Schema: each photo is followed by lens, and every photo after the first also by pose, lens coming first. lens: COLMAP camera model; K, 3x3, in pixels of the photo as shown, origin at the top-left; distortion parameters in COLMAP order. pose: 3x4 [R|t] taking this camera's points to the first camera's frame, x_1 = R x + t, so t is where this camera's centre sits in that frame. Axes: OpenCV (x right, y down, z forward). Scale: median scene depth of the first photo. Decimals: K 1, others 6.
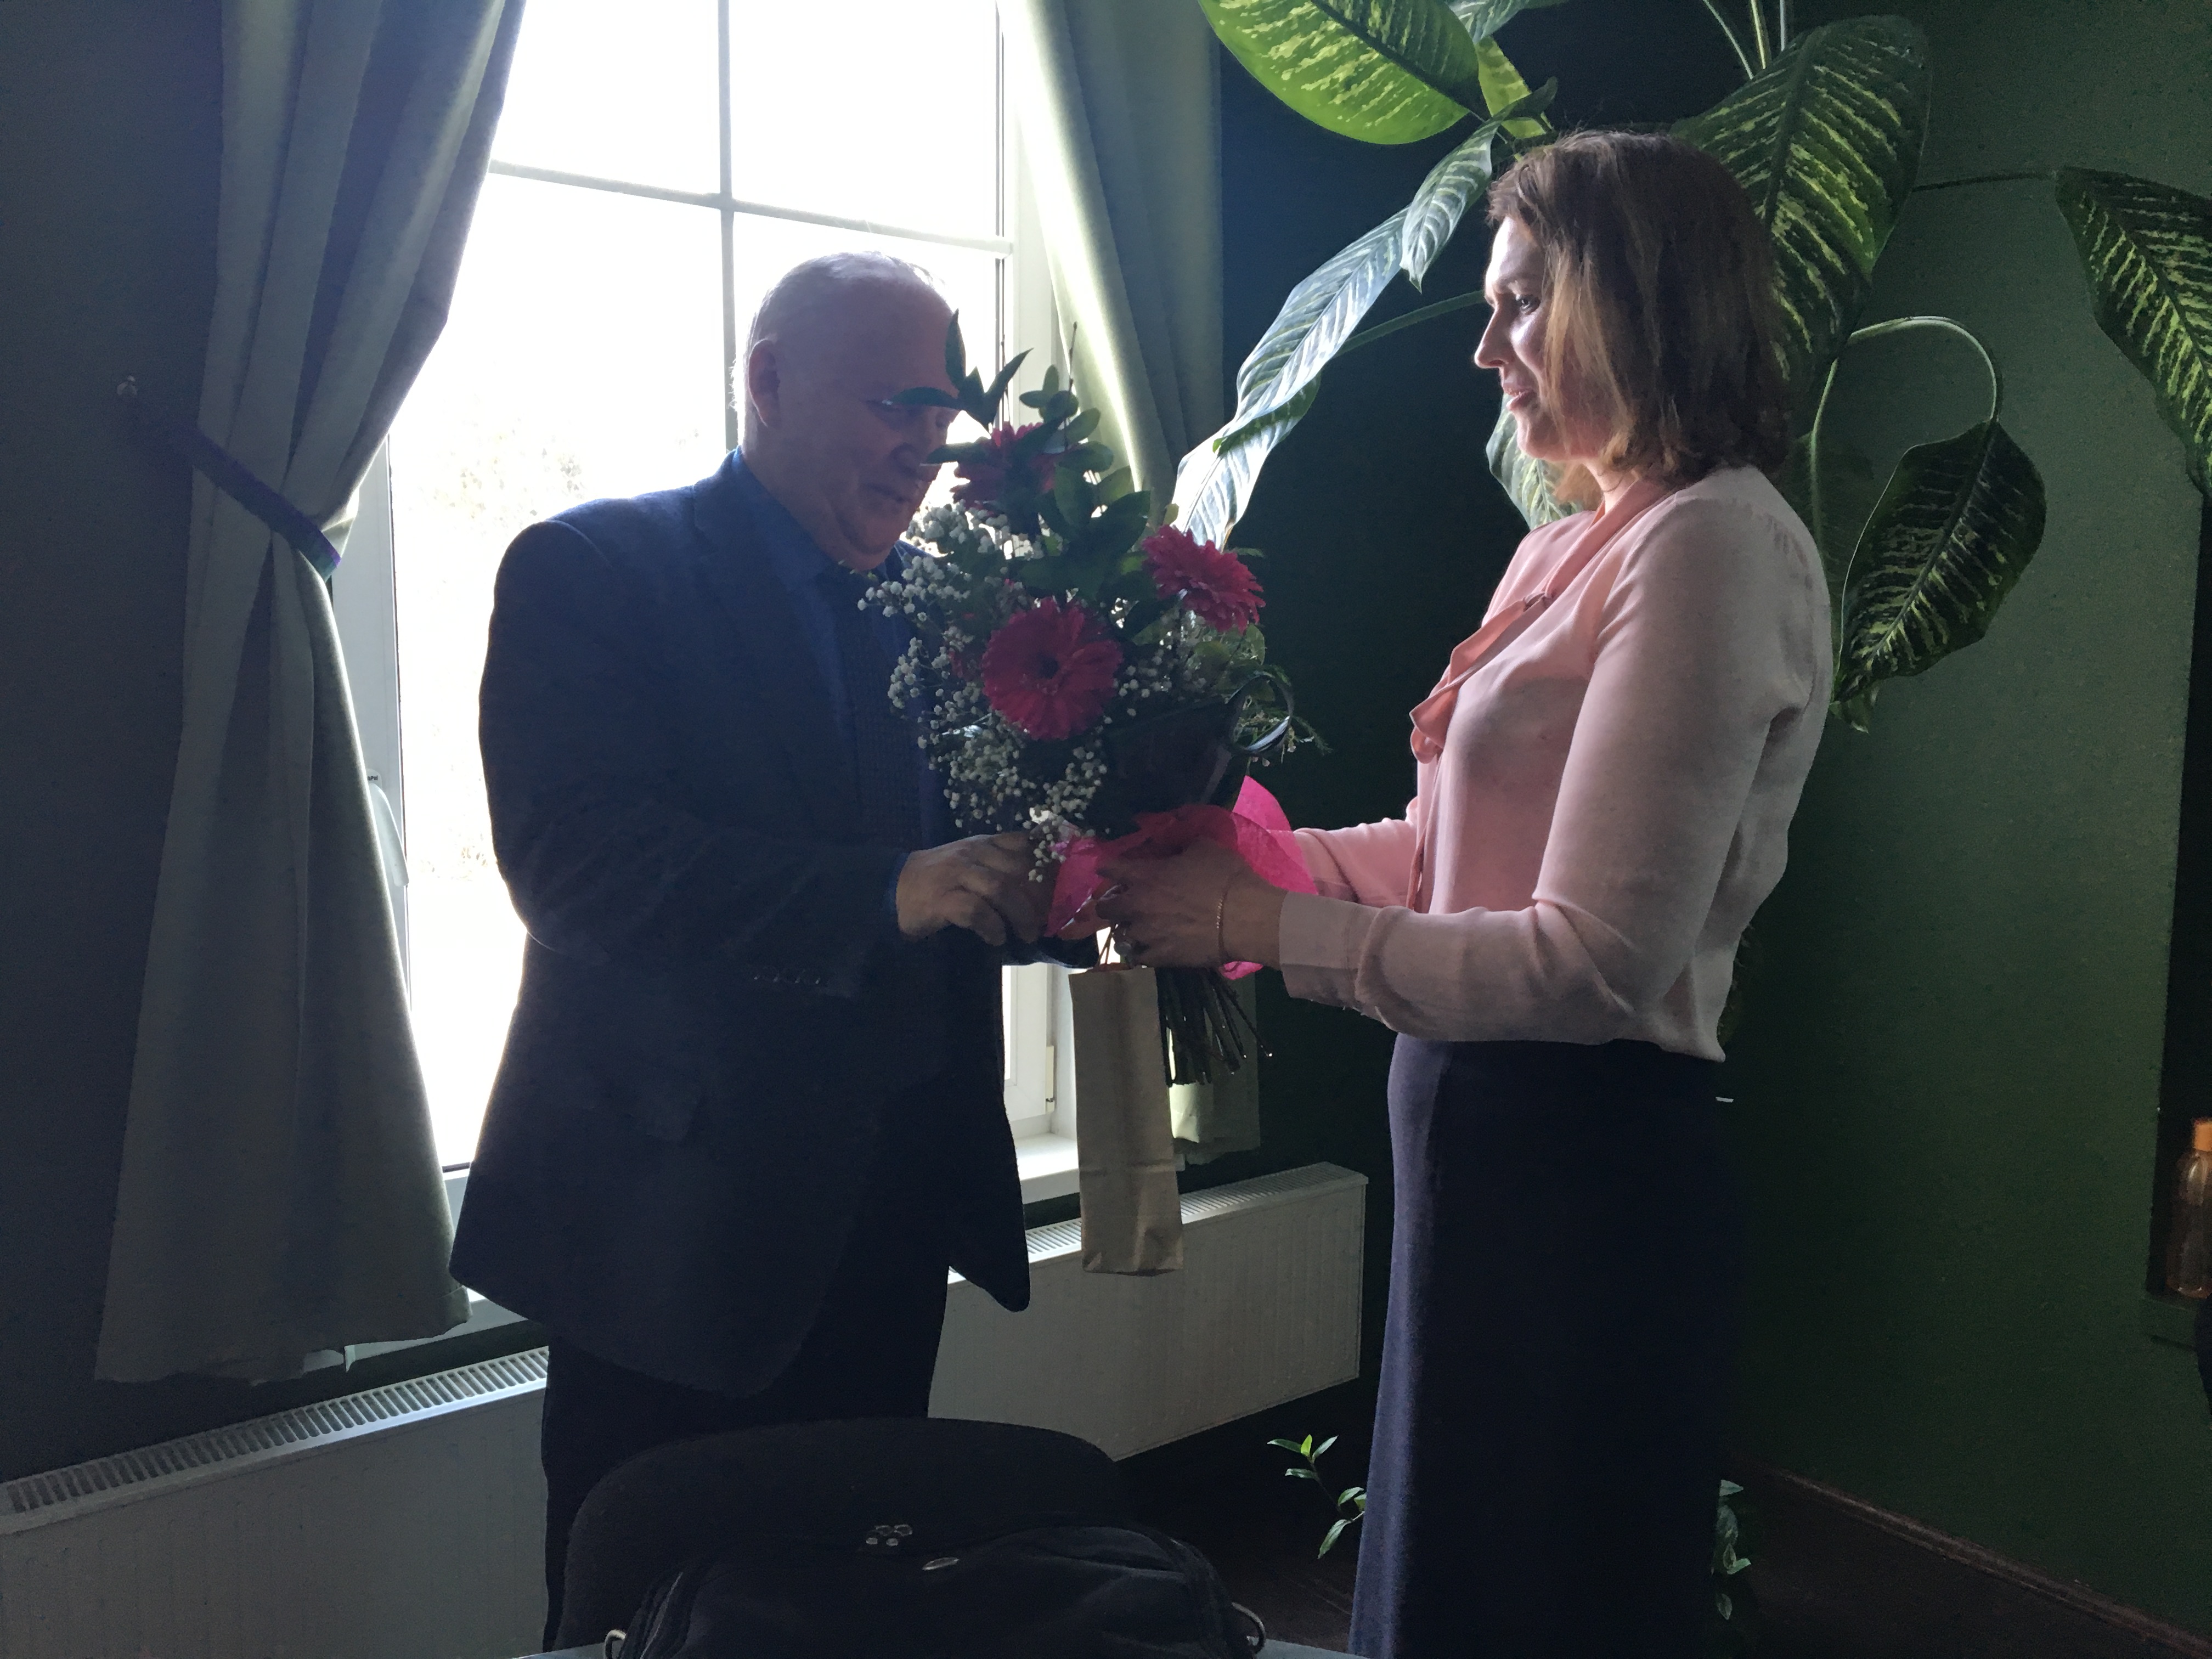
lens RADIAL K [[1817.7, 0, 1103.8], [0, 1817.7, 834.0], [0, 0, 1]] dist [0.064803, -0.081012]
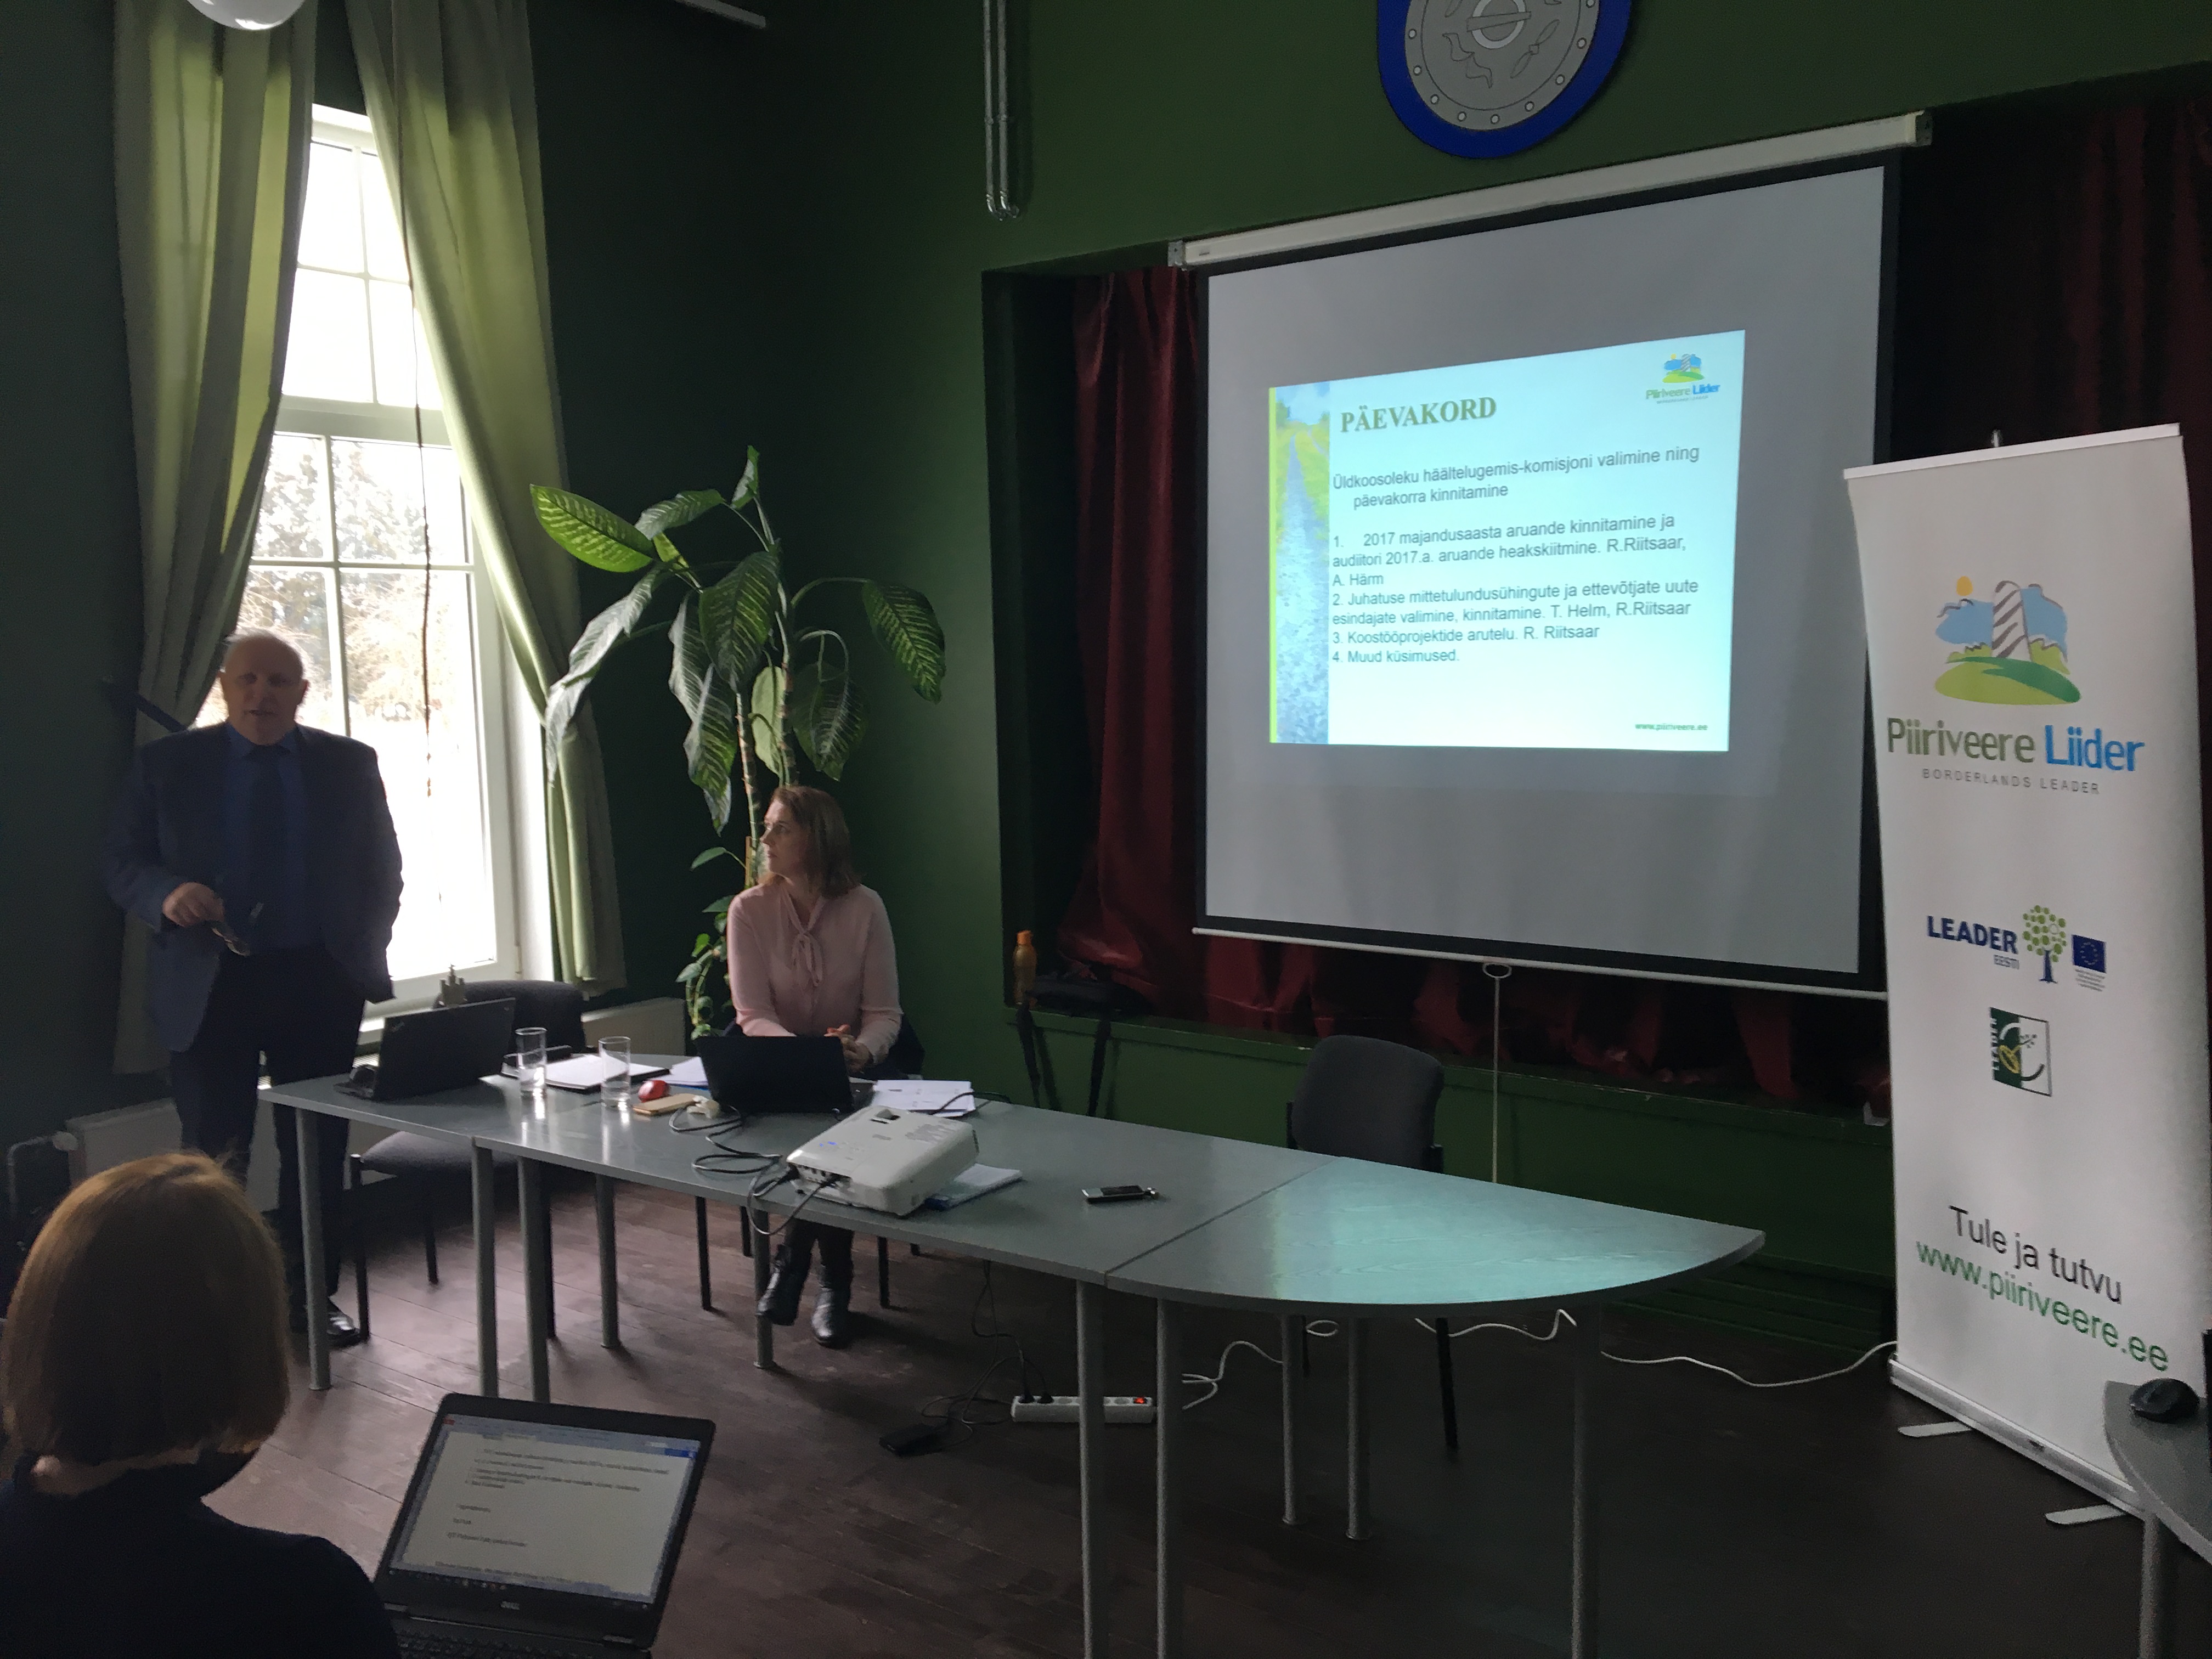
lens RADIAL K [[1817.7, 0, 1065.5], [0, 1817.7, 841.3], [0, 0, 1]] dist [0.064803, -0.081012]
pose [[0.968385, -0.055048, 0.243311, 0.113844], [0.056412, 0.998407, 0.001363, 0.048747], [-0.242998, 0.012406, 0.969947, -1.755290]]
